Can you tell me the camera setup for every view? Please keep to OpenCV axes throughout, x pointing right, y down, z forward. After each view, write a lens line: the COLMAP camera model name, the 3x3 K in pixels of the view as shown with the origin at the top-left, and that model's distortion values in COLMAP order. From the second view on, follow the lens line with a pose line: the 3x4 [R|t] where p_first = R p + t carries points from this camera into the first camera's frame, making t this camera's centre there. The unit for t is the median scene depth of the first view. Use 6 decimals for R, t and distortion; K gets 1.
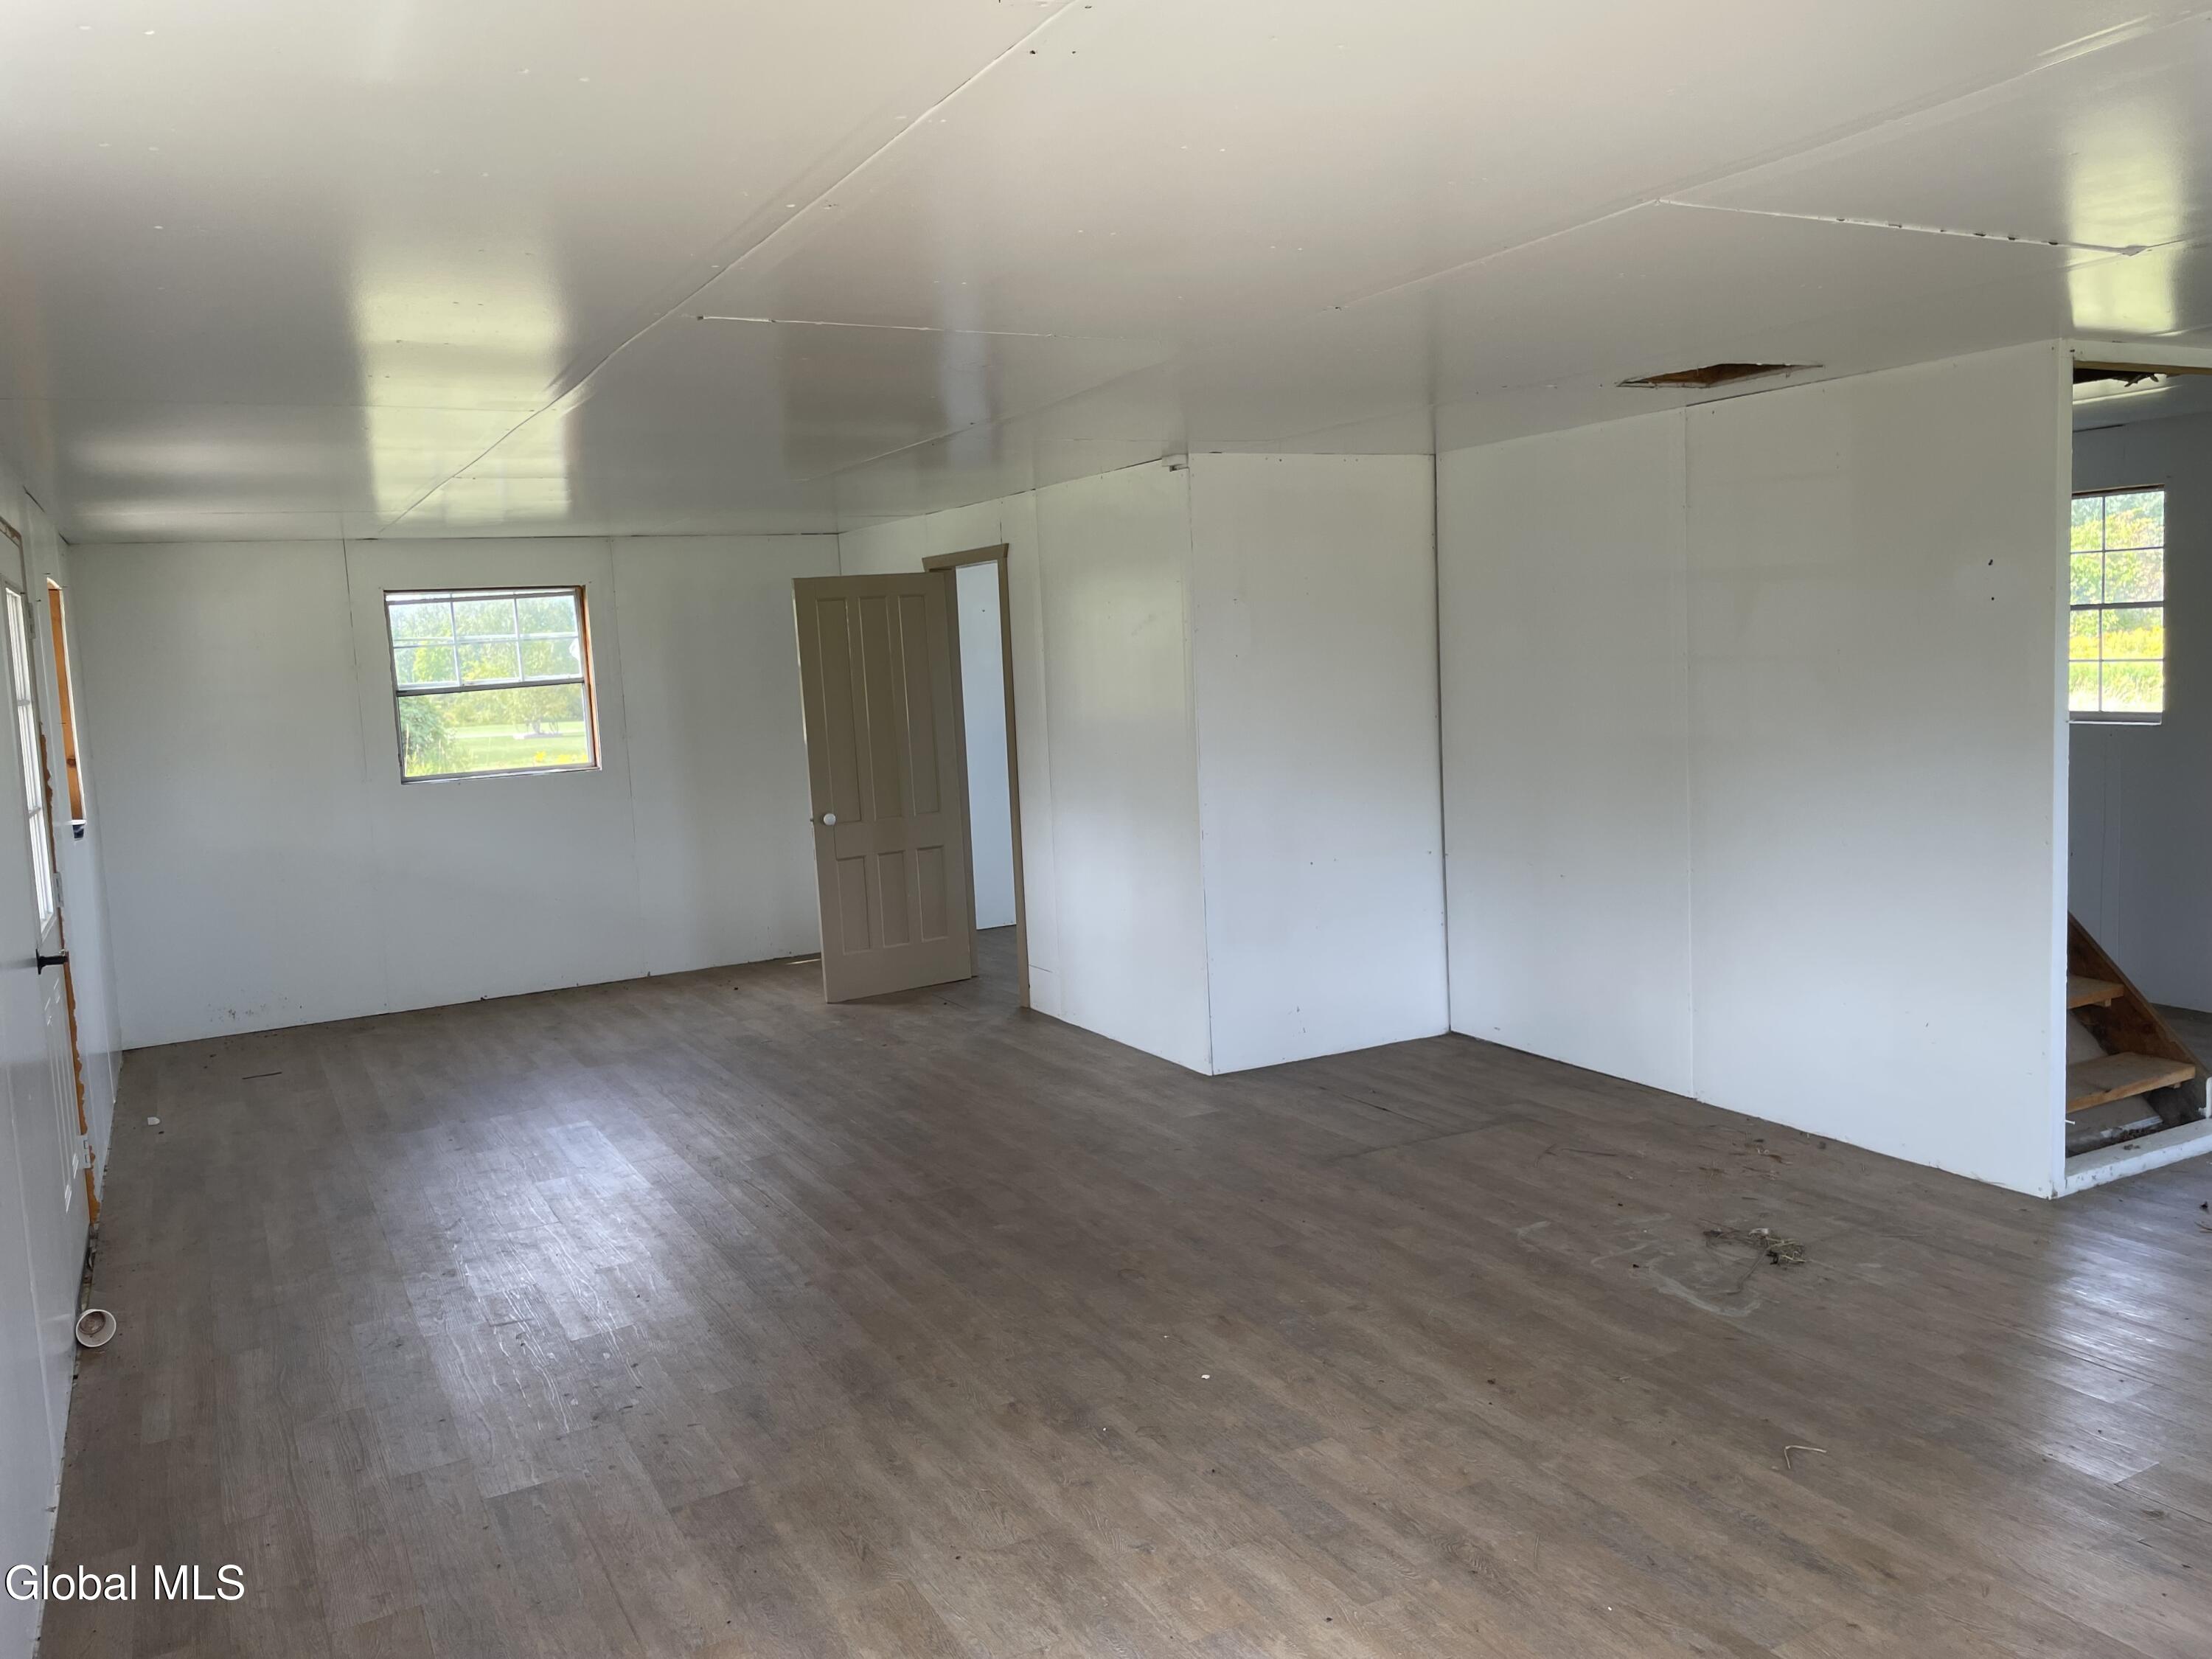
lens RADIAL K [[1646.5, 0, 1083.6], [0, 1646.5, 828.6], [0, 0, 1]] dist [0.113332, -0.168799]
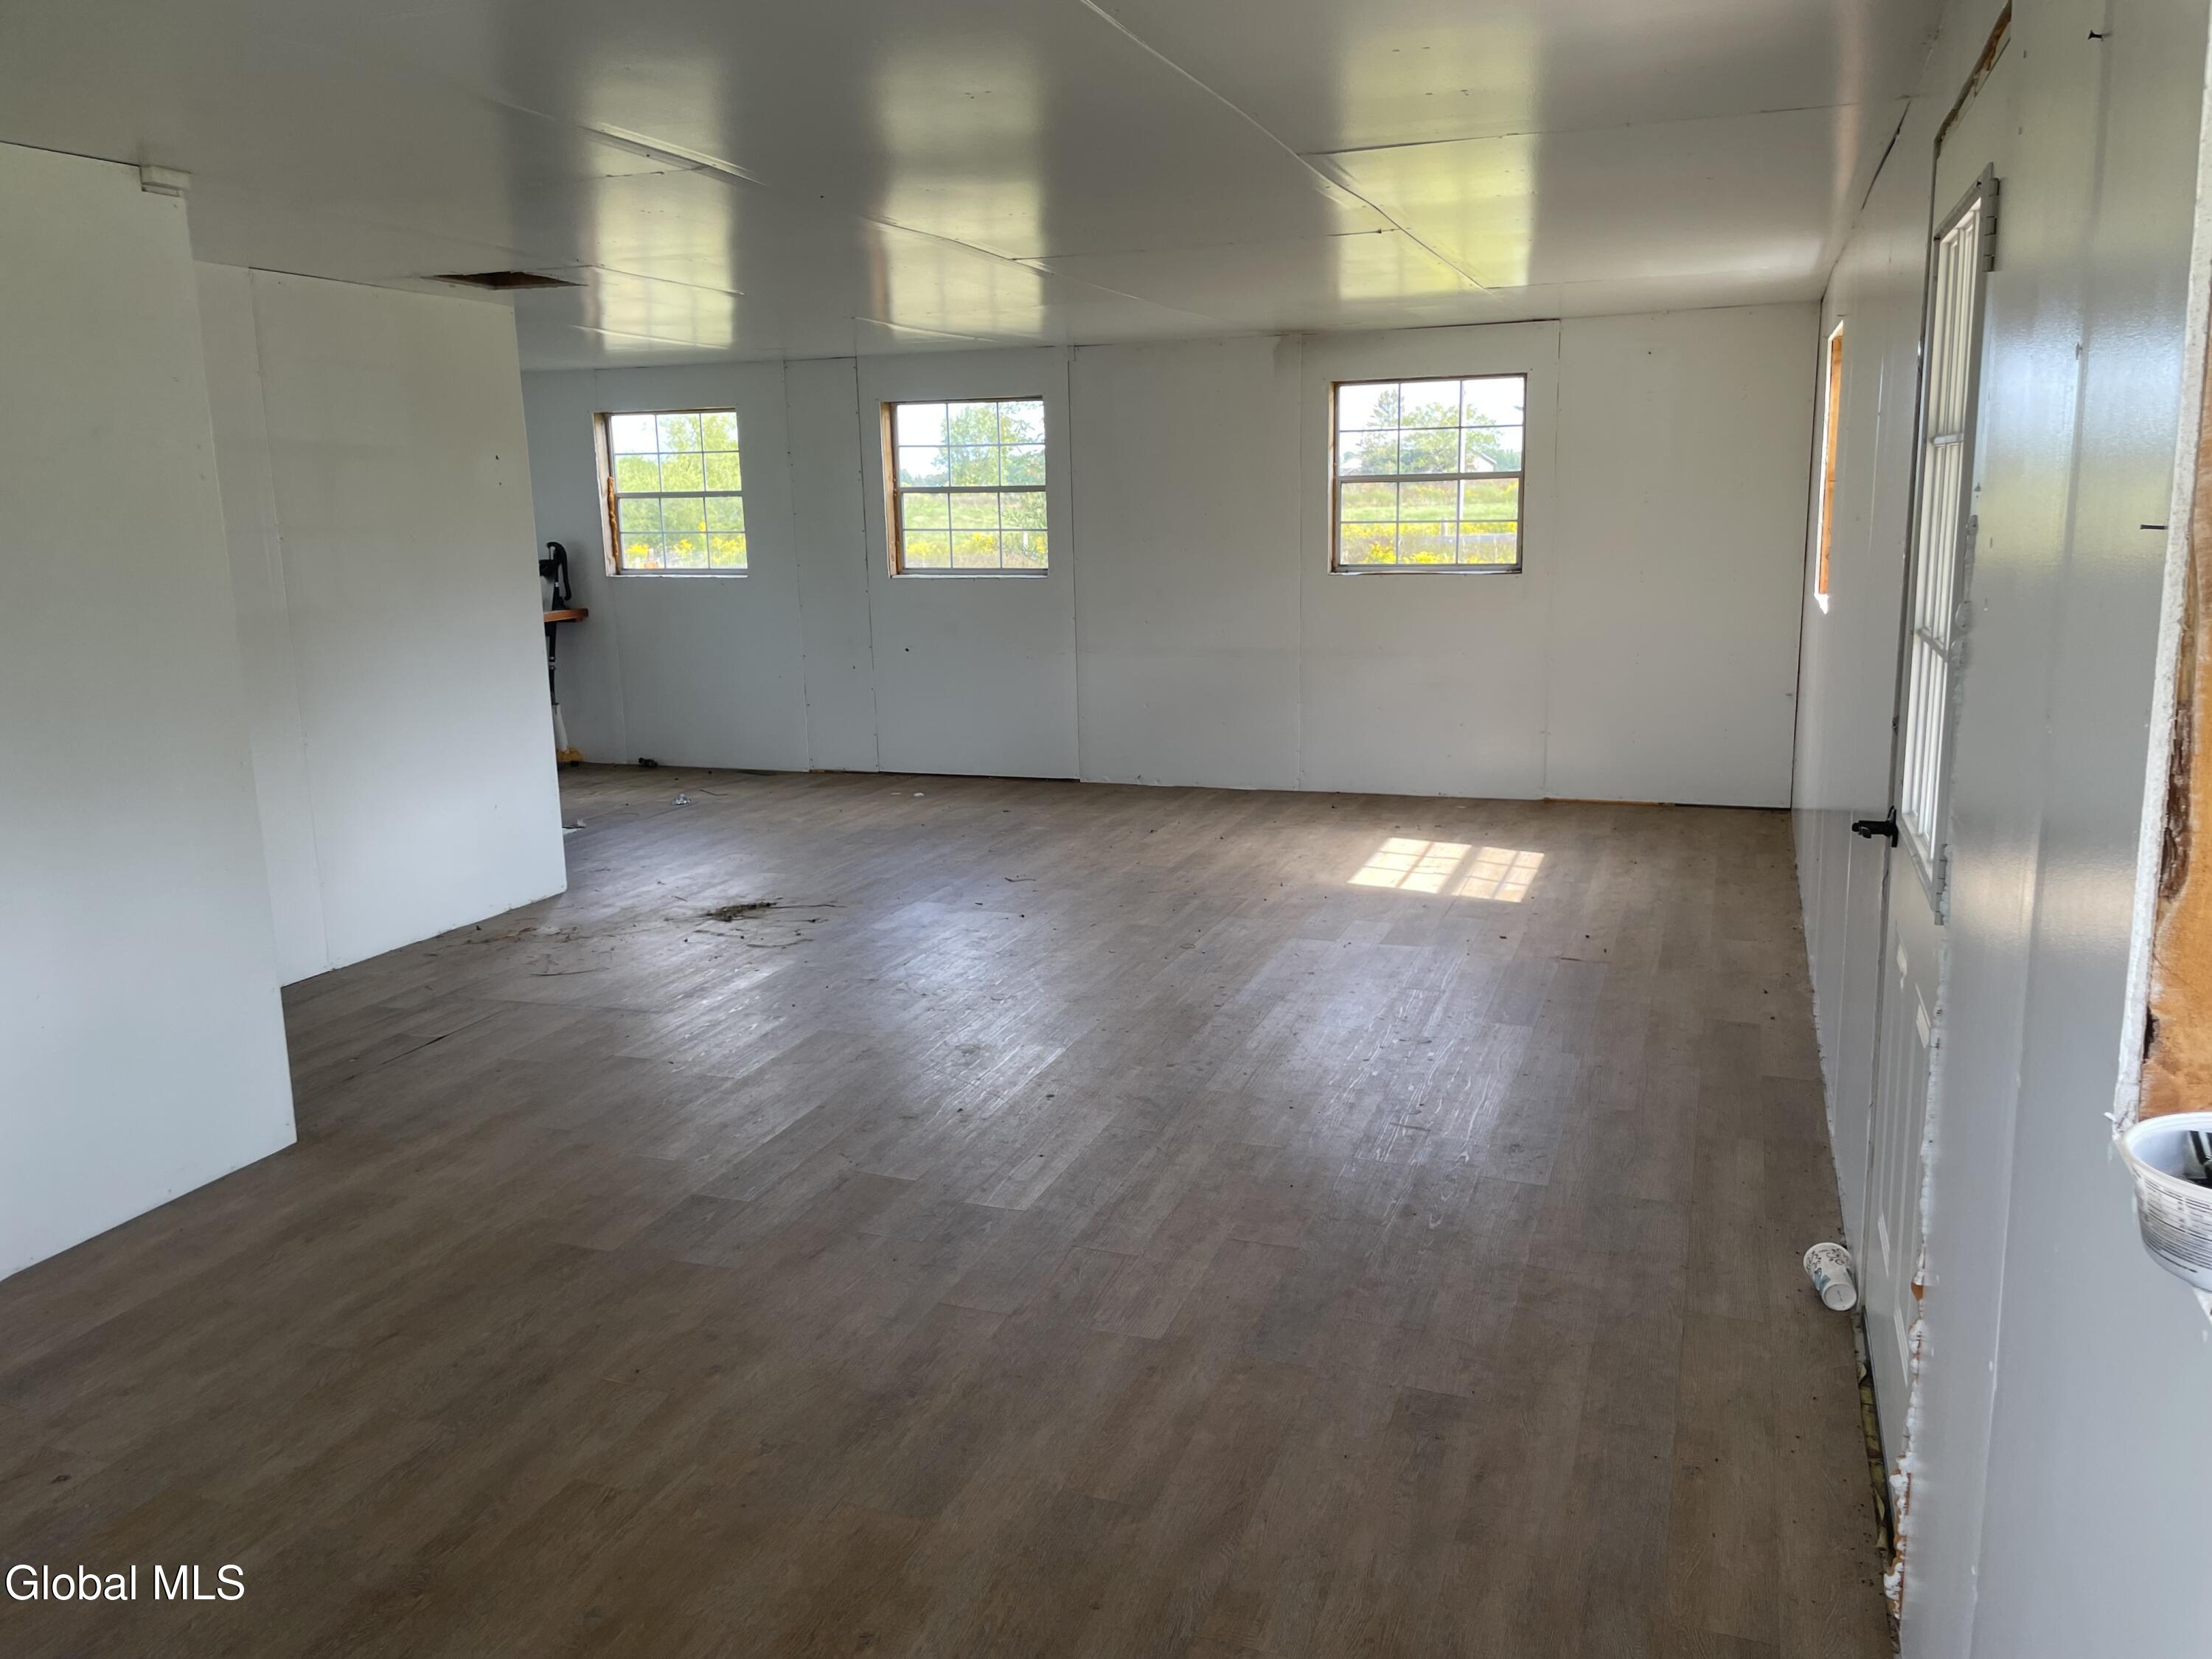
lens RADIAL K [[1646.5, 0, 1083.6], [0, 1646.5, 828.6], [0, 0, 1]] dist [0.113332, -0.168799]
pose [[-0.648895, -0.091914, 0.755306, -0.998884], [0.133909, 0.963387, 0.232279, -0.139388], [-0.749002, 0.251867, -0.612829, 1.802162]]
